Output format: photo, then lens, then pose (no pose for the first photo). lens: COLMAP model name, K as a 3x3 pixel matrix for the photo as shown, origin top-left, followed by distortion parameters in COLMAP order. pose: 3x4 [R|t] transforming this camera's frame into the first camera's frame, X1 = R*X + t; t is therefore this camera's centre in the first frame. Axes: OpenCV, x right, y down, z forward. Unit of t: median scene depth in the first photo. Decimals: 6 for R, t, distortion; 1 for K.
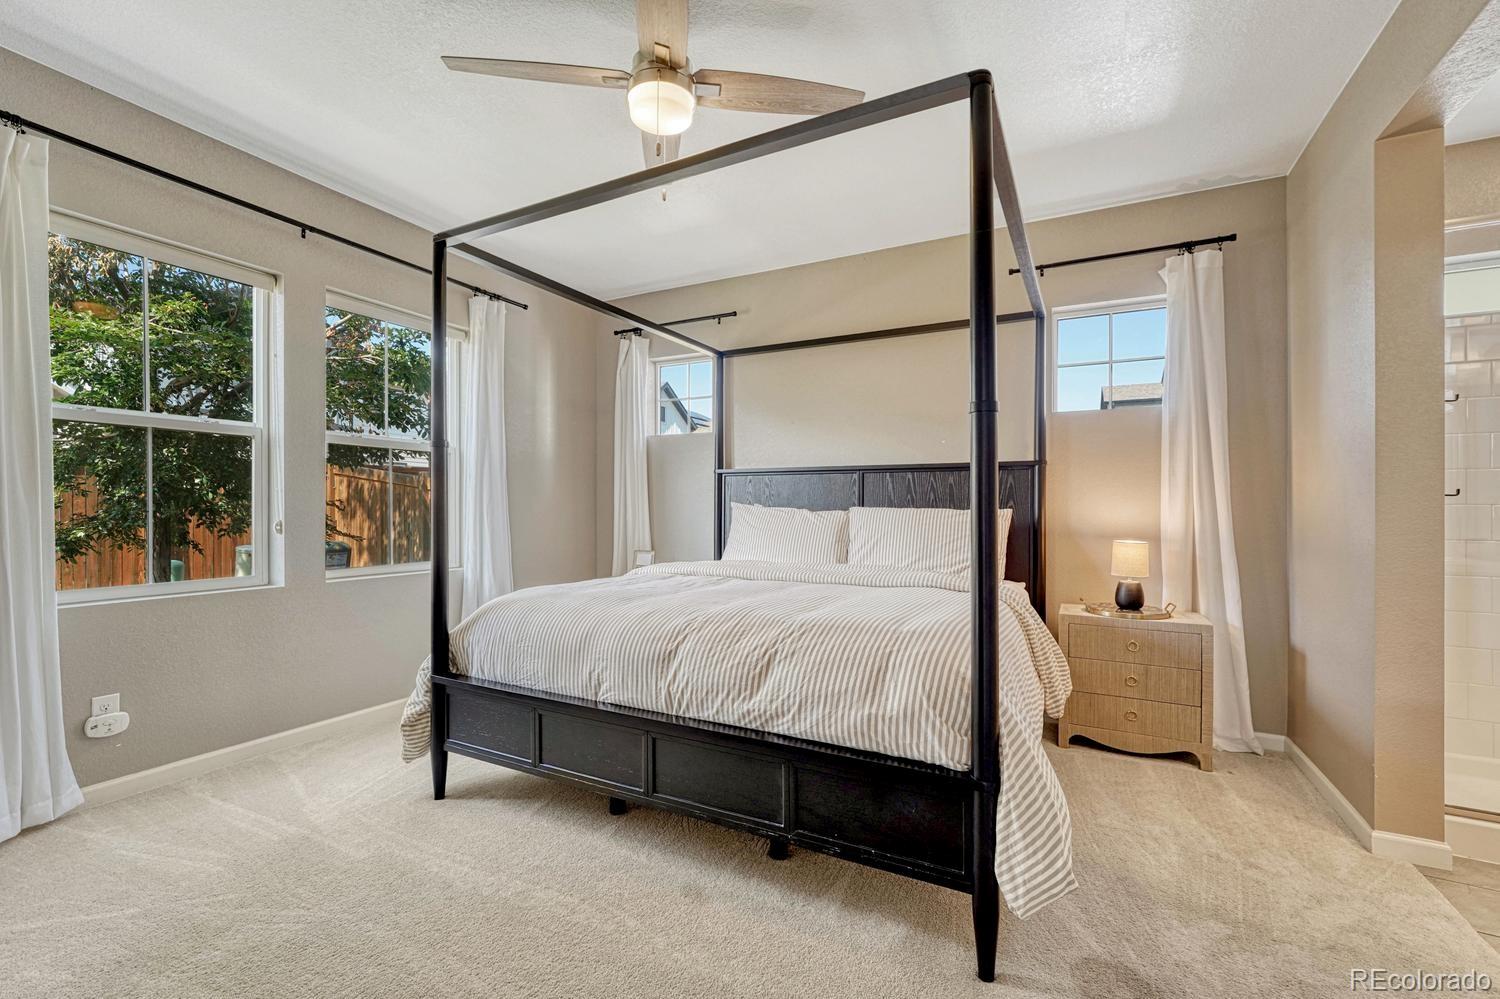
lens RADIAL K [[630.7, 0, 748.1], [0, 630.7, 510.9], [0, 0, 1]] dist [-0.008350, 0.000626]
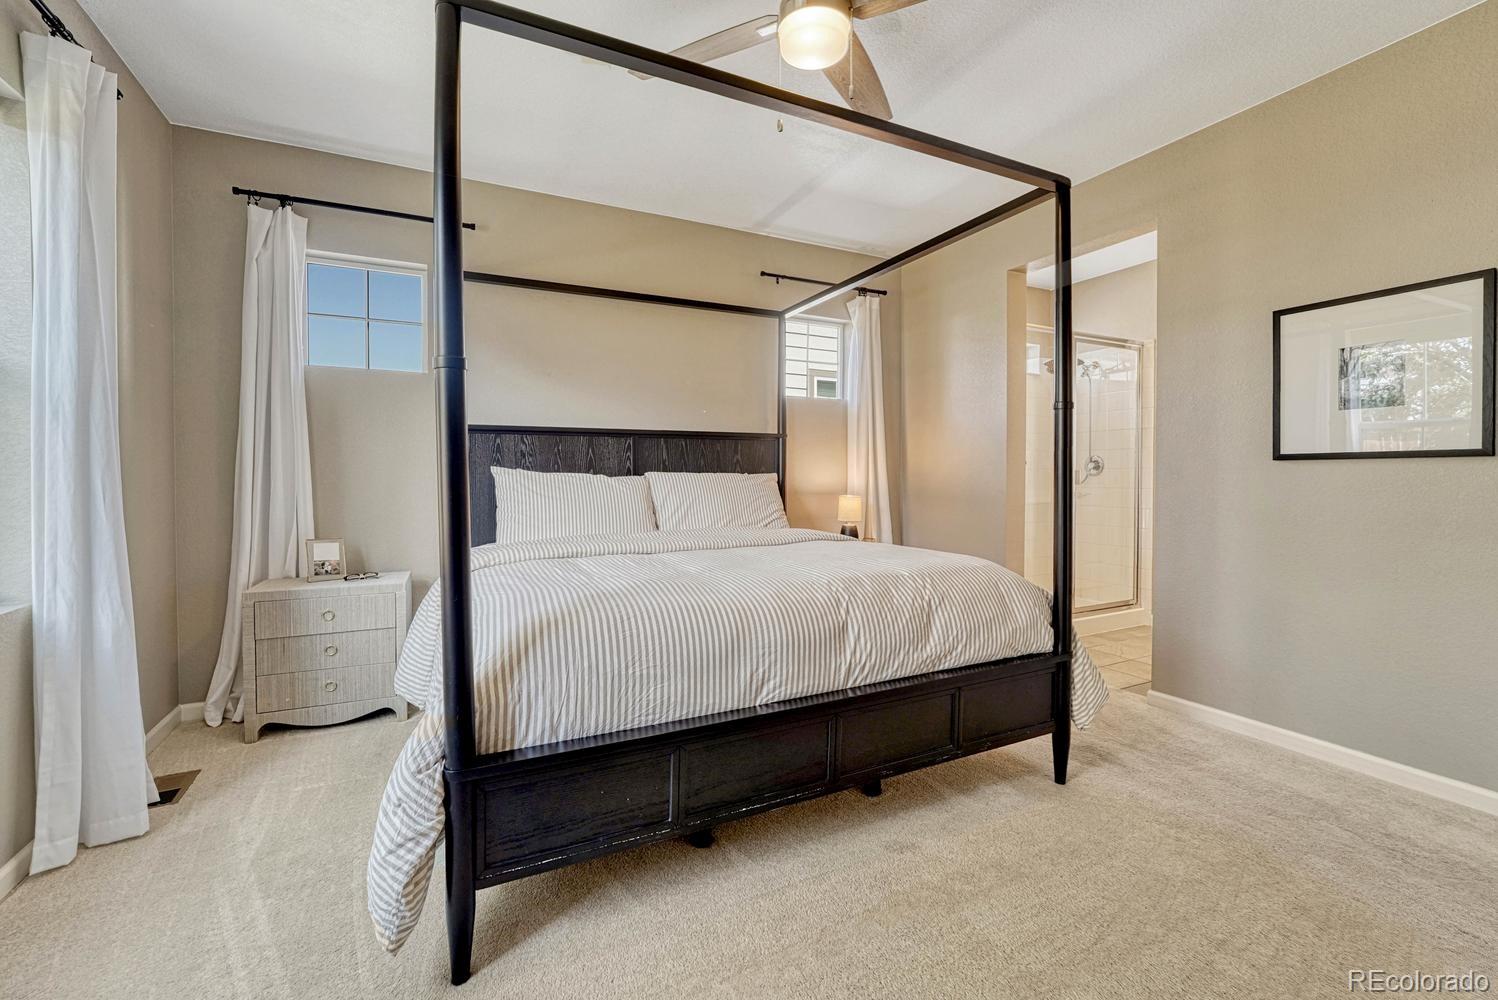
lens RADIAL K [[629.9, 0, 742.8], [0, 629.9, 486.0], [0, 0, 1]] dist [-0.008350, 0.000626]
pose [[0.590525, -0.022020, 0.806719, -0.817171], [0.007054, 0.999730, 0.022125, -0.007382], [-0.806989, -0.007375, 0.590521, 0.467165]]
